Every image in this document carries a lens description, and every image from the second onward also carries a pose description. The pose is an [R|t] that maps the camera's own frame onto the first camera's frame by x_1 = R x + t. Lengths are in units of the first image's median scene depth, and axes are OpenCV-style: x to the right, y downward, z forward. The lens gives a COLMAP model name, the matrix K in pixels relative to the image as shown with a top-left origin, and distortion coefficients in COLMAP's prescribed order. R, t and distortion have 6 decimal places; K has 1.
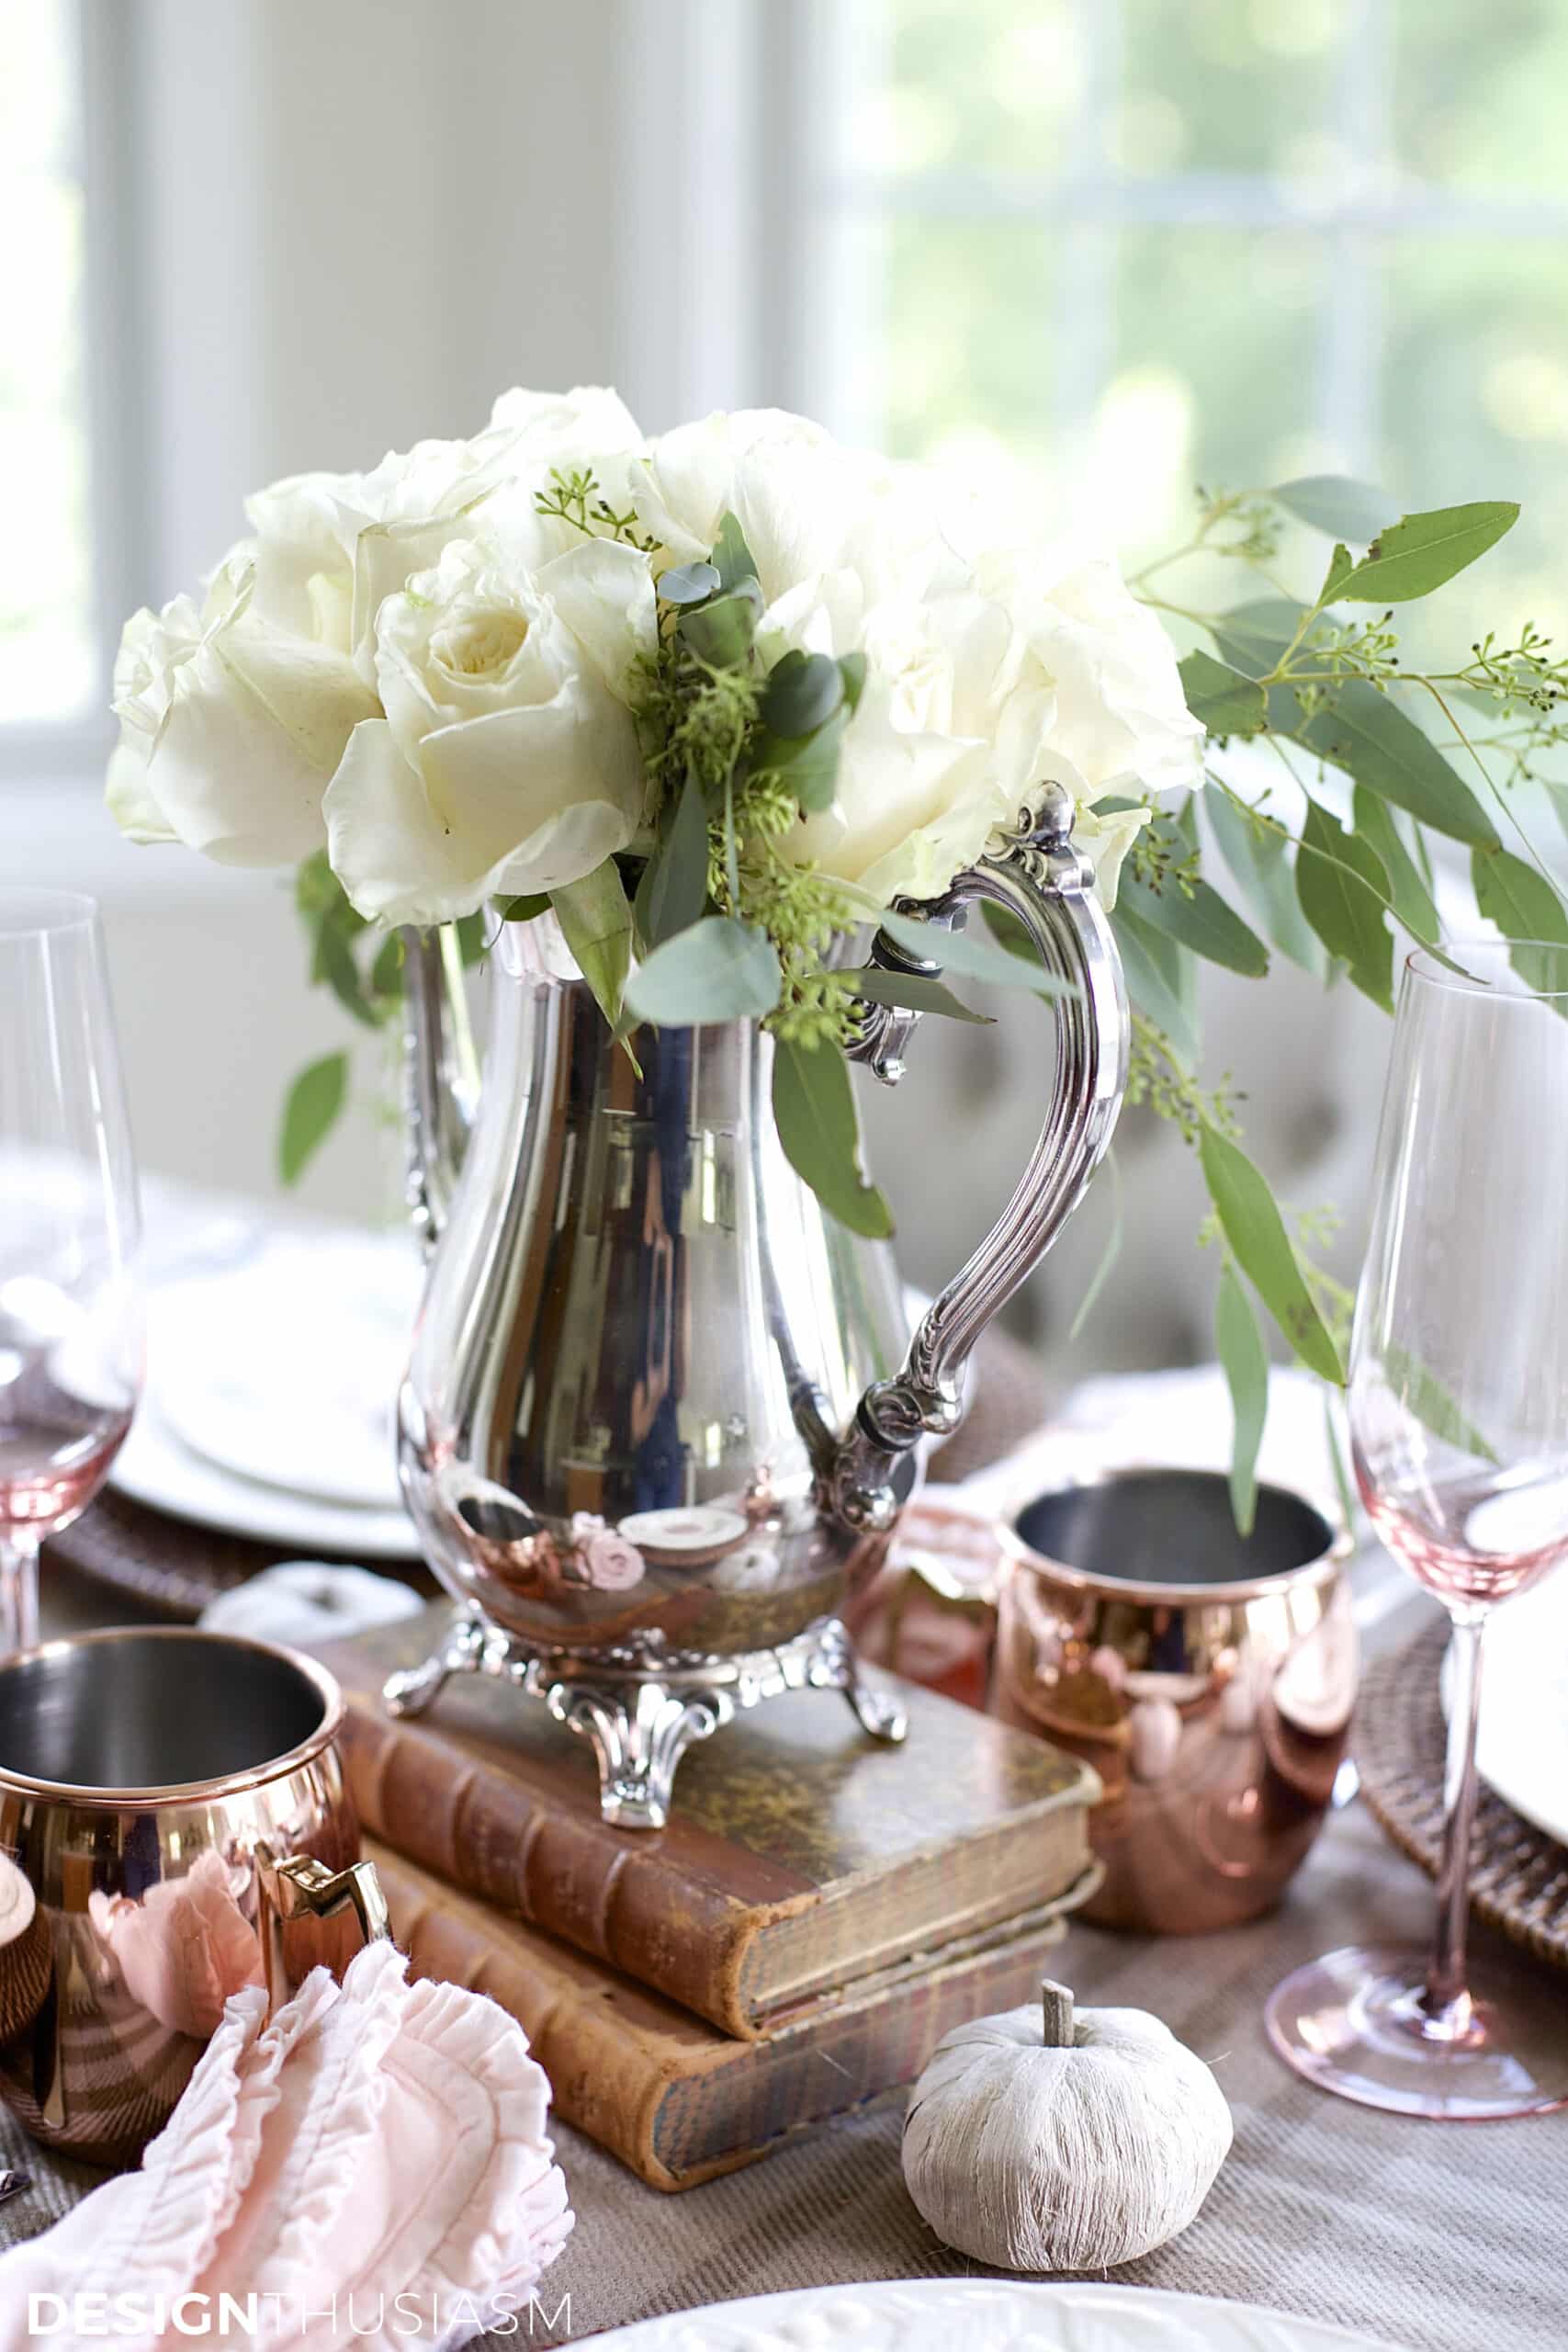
lens RADIAL K [[3558.1, 0, 784.0], [0, 3558.1, 1176.0], [0, 0, 1]] dist [-0.207614, -0.040535]
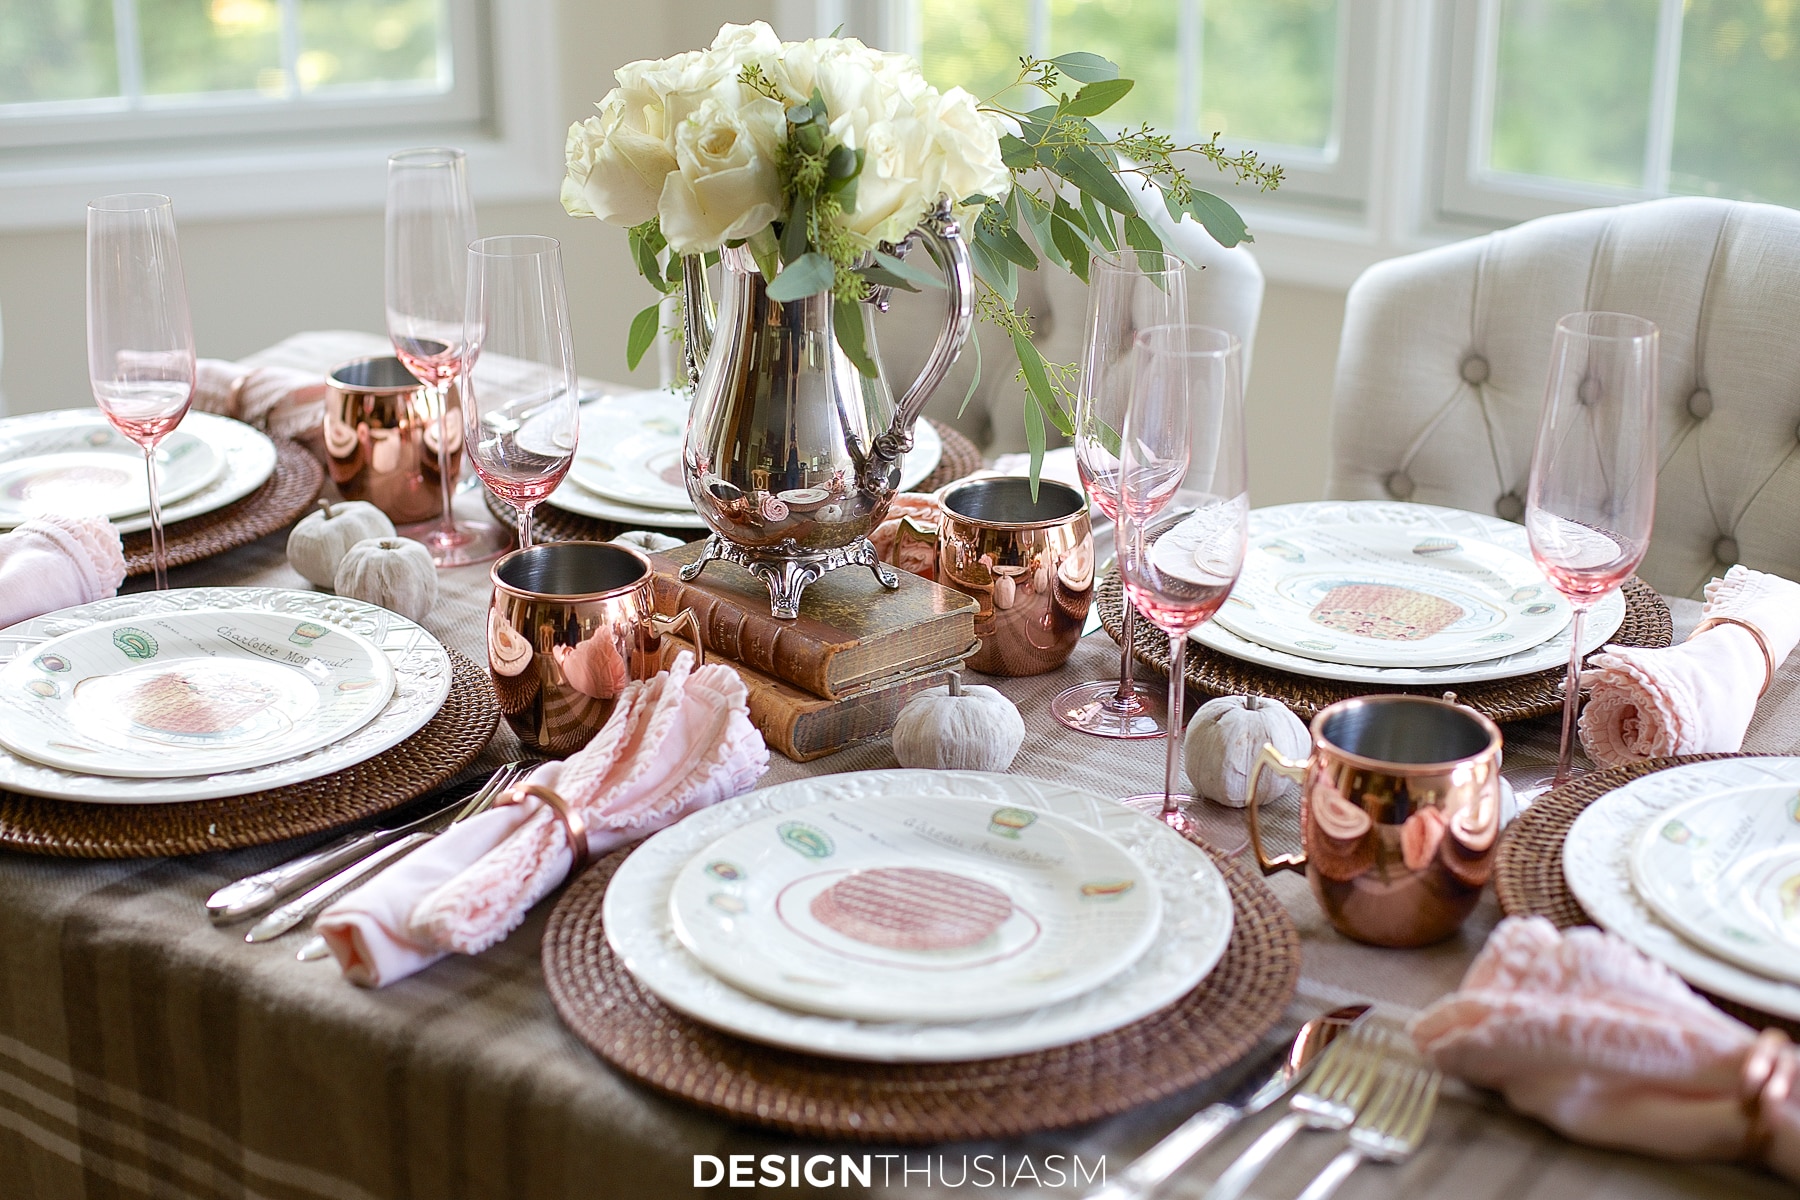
lens RADIAL K [[2723.3, 0, 900.0], [0, 2723.3, 600.0], [0, 0, 1]] dist [-0.207614, -0.040535]
pose [[0.999934, -0.011378, -0.001322, 0.040288], [0.011447, 0.996885, 0.078034, 0.025706], [0.000430, -0.078044, 0.996950, -0.879711]]
